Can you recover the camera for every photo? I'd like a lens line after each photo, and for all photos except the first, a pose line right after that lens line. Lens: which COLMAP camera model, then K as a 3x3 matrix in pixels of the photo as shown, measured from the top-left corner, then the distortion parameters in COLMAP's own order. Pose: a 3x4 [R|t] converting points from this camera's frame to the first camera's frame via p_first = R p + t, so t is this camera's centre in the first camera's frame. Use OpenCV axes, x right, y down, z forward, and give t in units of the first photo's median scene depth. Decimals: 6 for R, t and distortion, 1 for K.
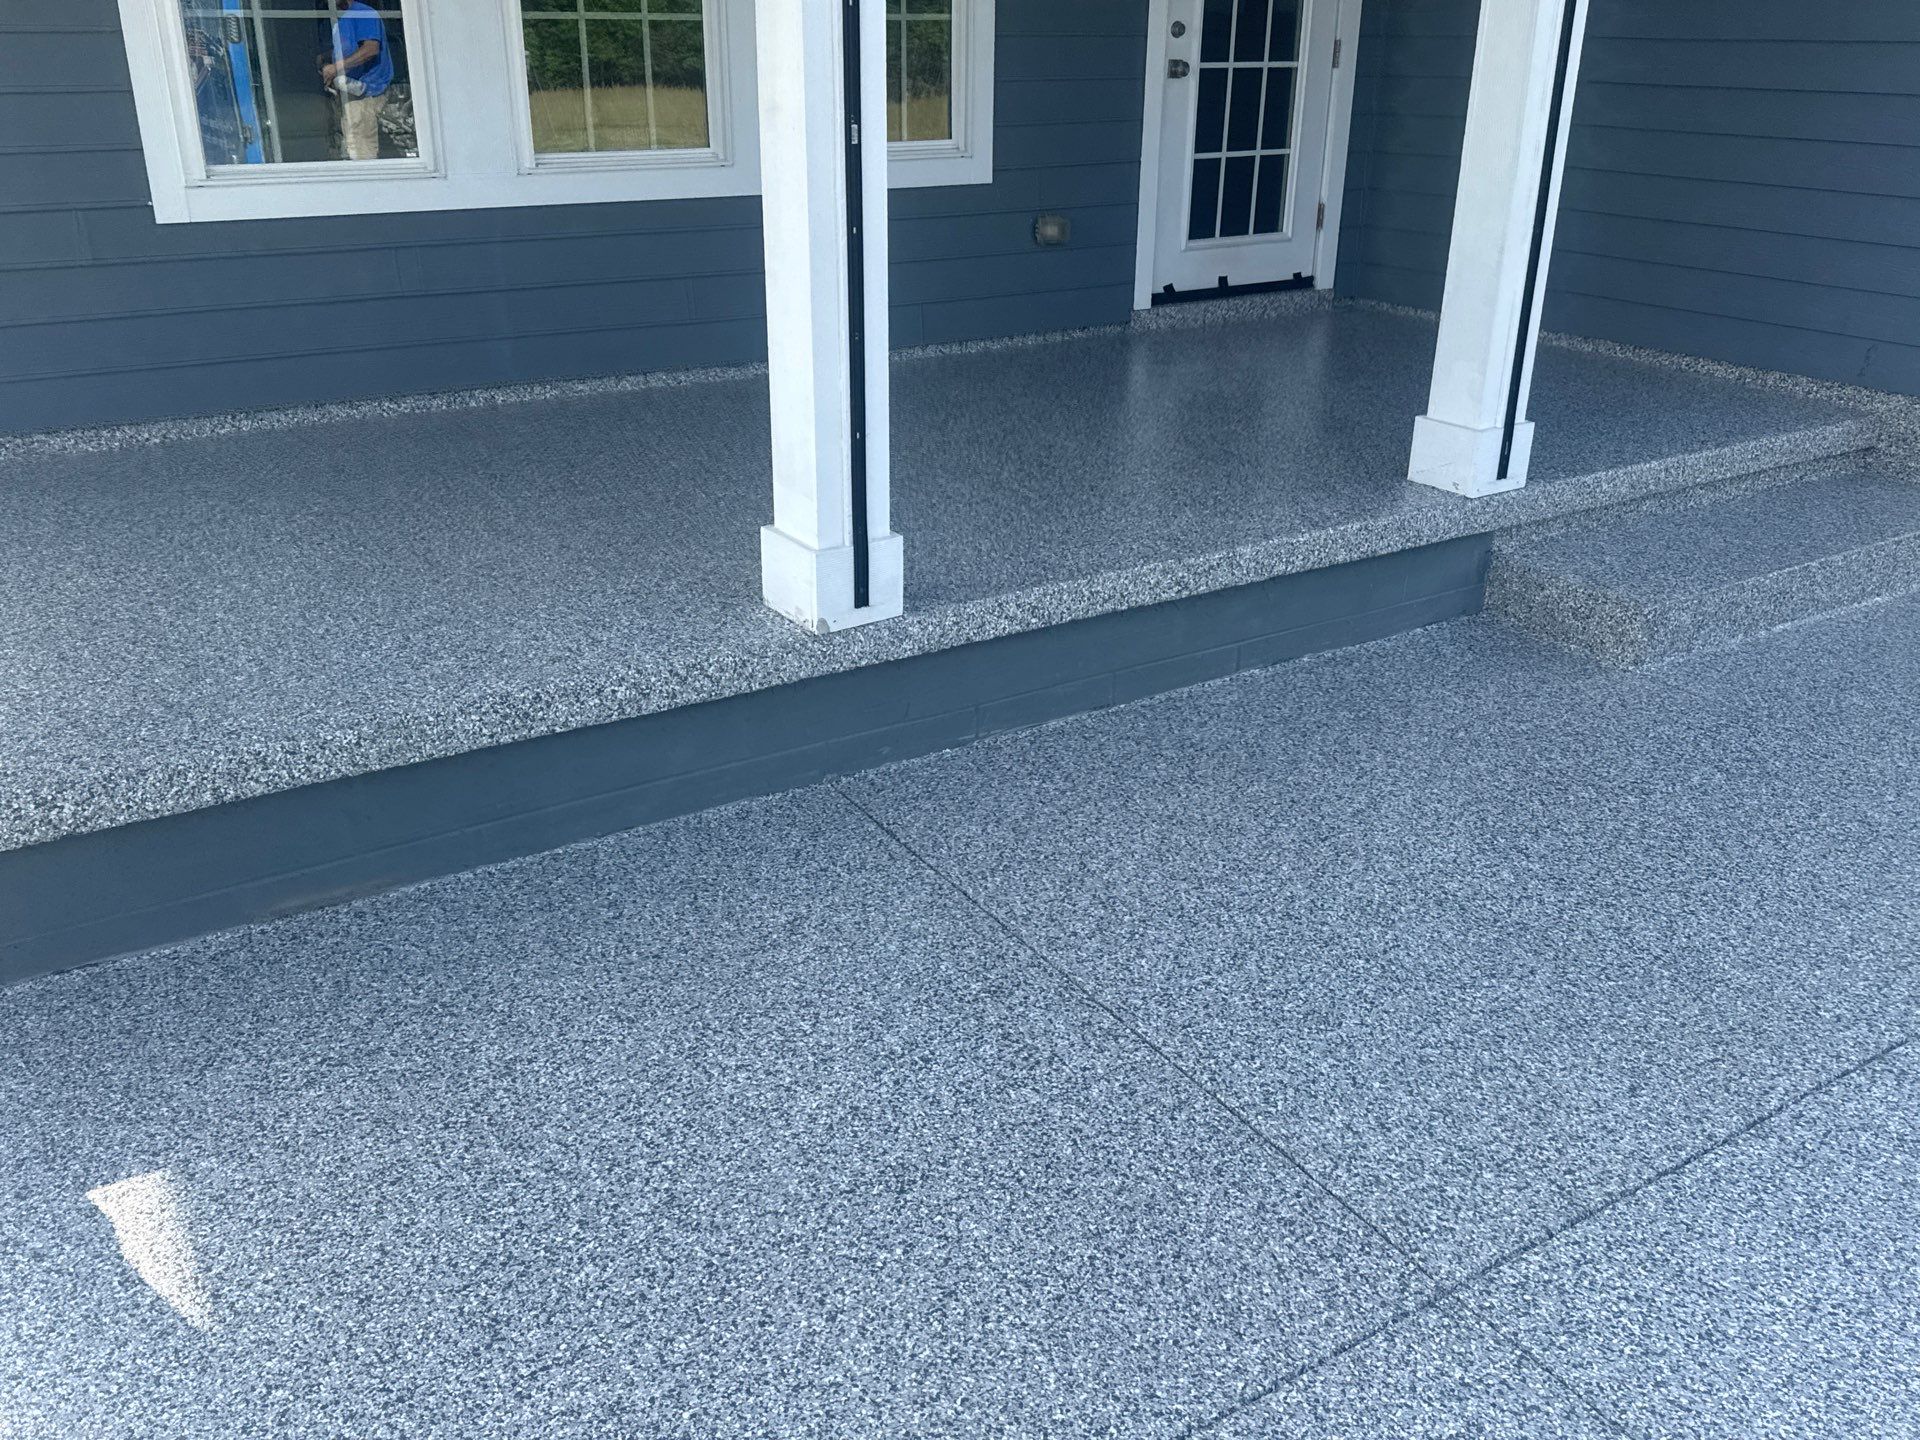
lens RADIAL K [[1627.6, 0, 984.8], [0, 1627.6, 717.0], [0, 0, 1]] dist [0.180809, -0.357910]
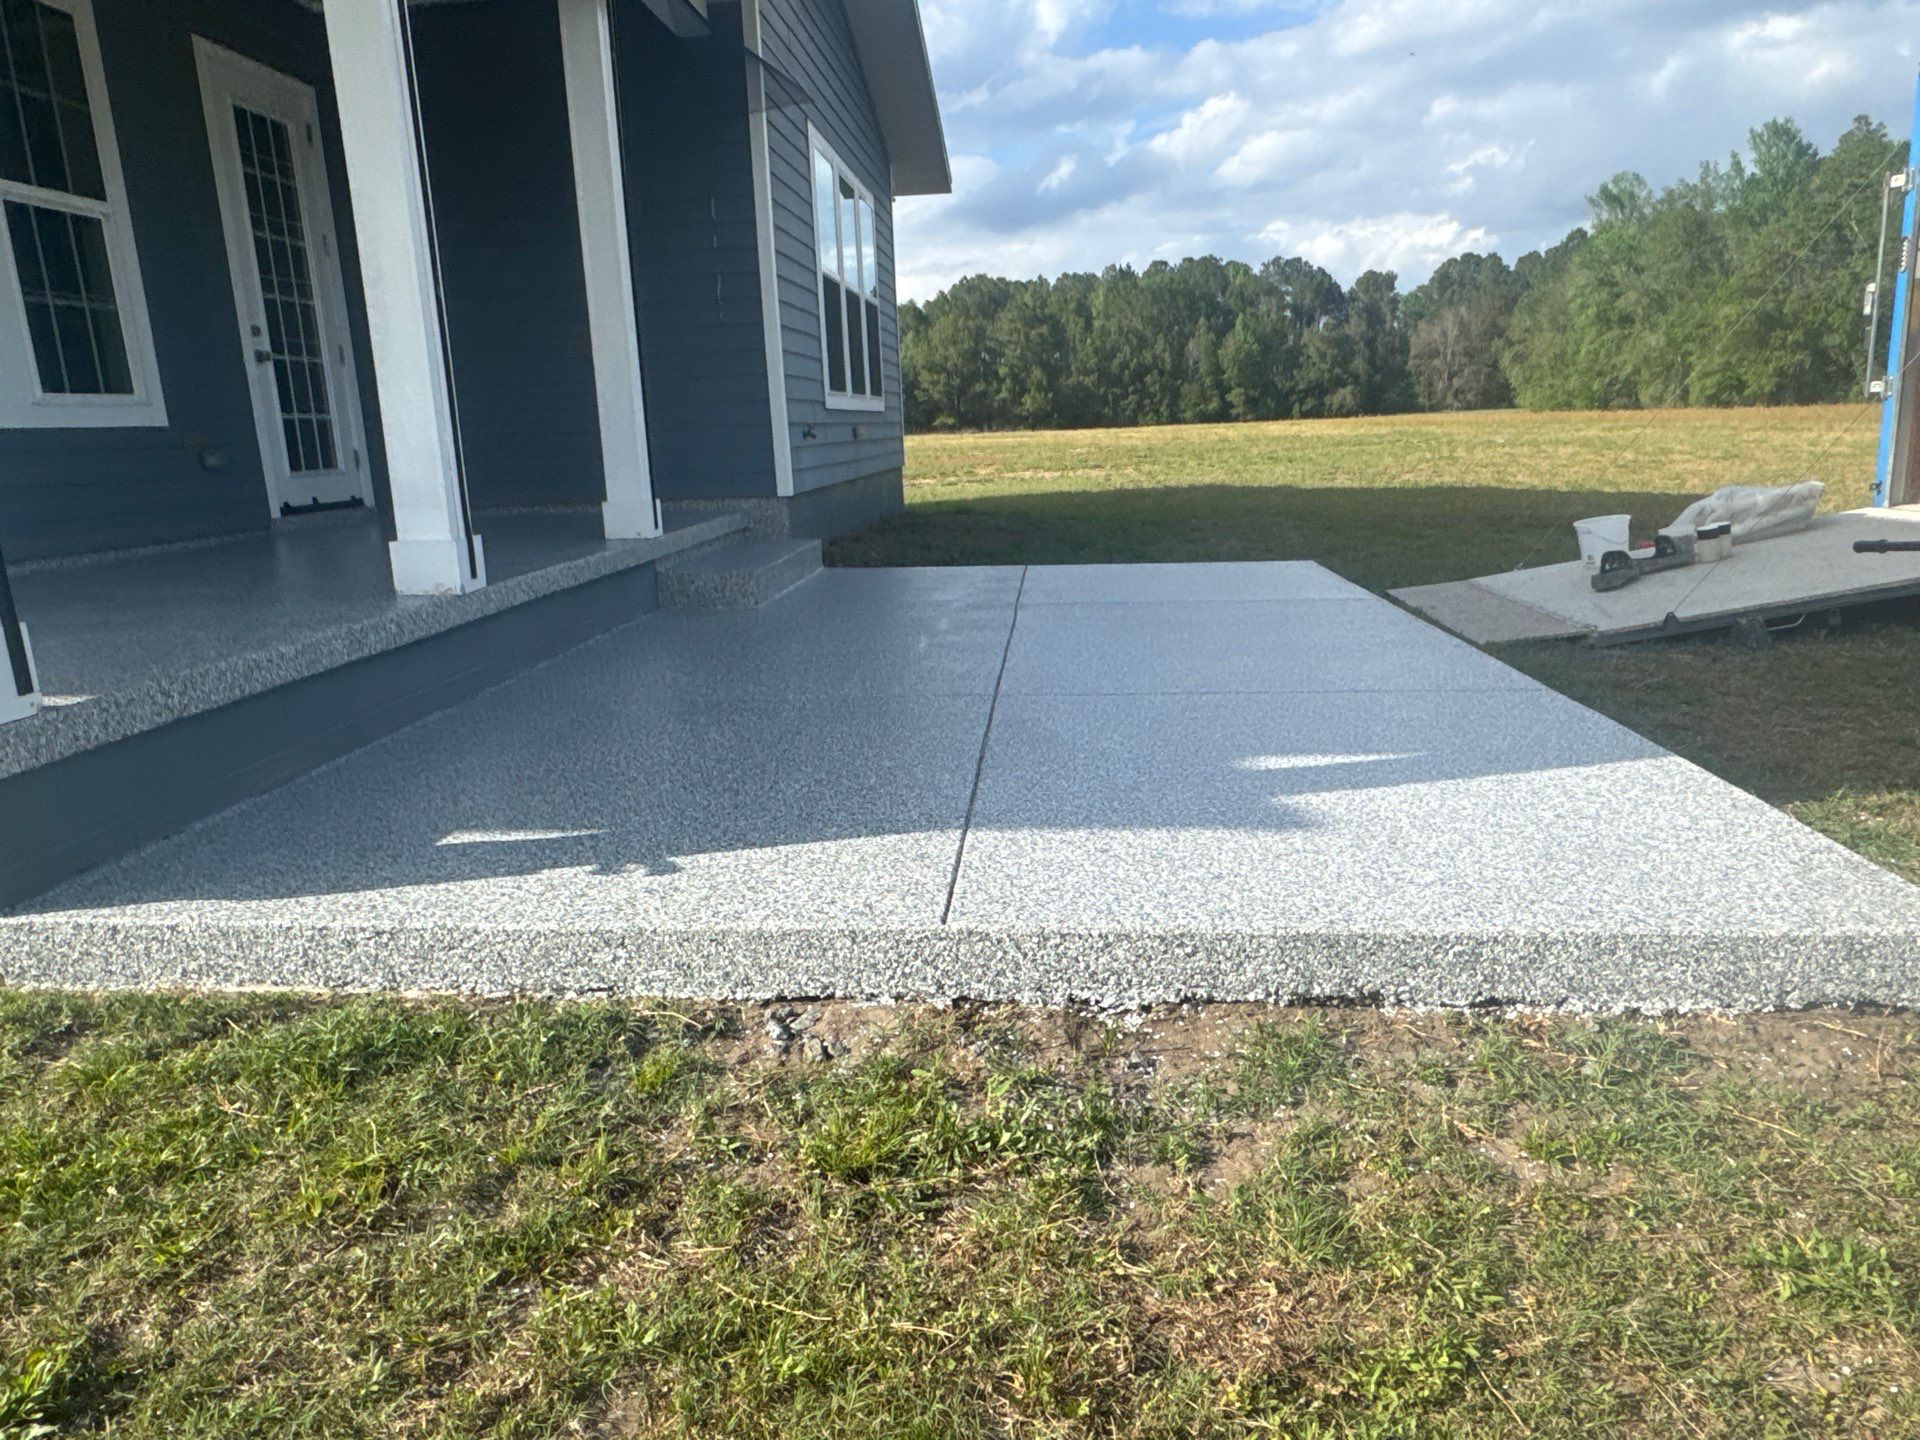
lens RADIAL K [[1243.6, 0, 960.0], [0, 1243.6, 720.0], [0, 0, 1]] dist [-0.000867, -0.004360]
pose [[0.610442, -0.214889, 0.762354, -0.793489], [0.347250, 0.937672, -0.013748, 0.262001], [-0.711883, 0.273119, 0.647014, -0.100186]]
